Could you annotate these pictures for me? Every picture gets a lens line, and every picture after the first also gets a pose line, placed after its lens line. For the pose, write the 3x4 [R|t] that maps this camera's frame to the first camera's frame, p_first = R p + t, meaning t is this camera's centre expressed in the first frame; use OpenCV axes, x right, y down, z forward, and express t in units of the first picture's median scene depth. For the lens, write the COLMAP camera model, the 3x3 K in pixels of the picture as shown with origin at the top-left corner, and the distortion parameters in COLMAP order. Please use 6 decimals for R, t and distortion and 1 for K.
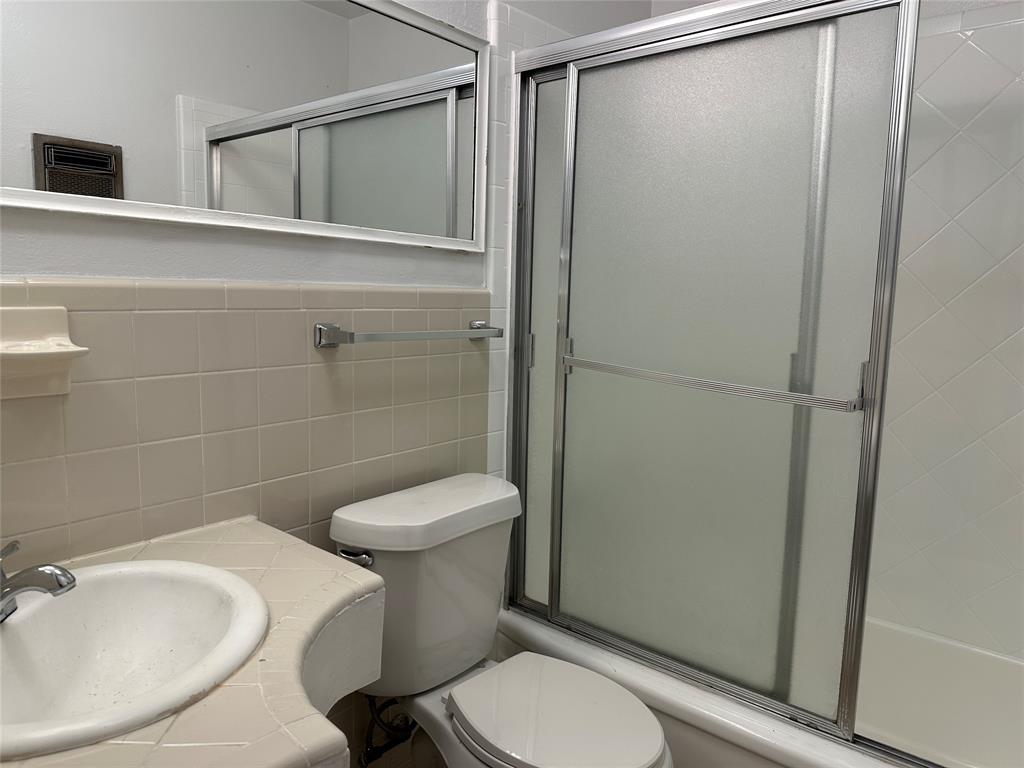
lens RADIAL K [[712.4, 0, 511.4], [0, 712.4, 382.4], [0, 0, 1]] dist [0.021890, -0.023301]
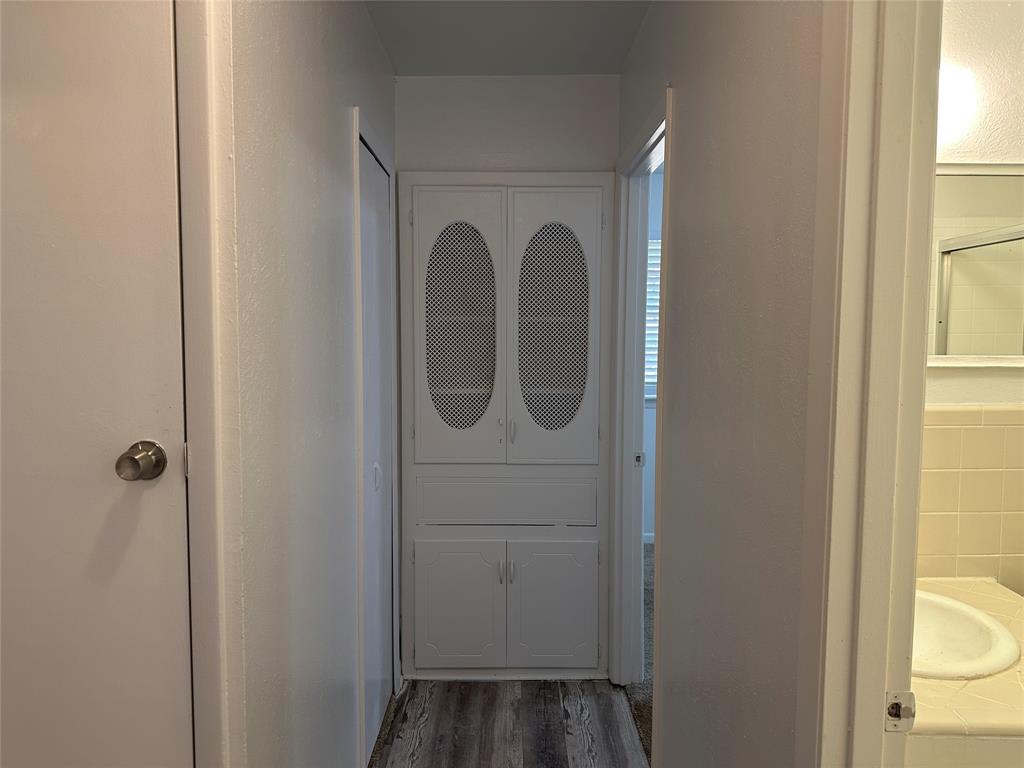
lens RADIAL K [[712.4, 0, 512.0], [0, 712.4, 381.6], [0, 0, 1]] dist [0.021890, -0.023301]
pose [[0.636593, 0.026296, -0.770752, 0.091074], [-0.074779, 0.996814, -0.027754, -0.079445], [0.767566, 0.075305, 0.636531, -0.601608]]
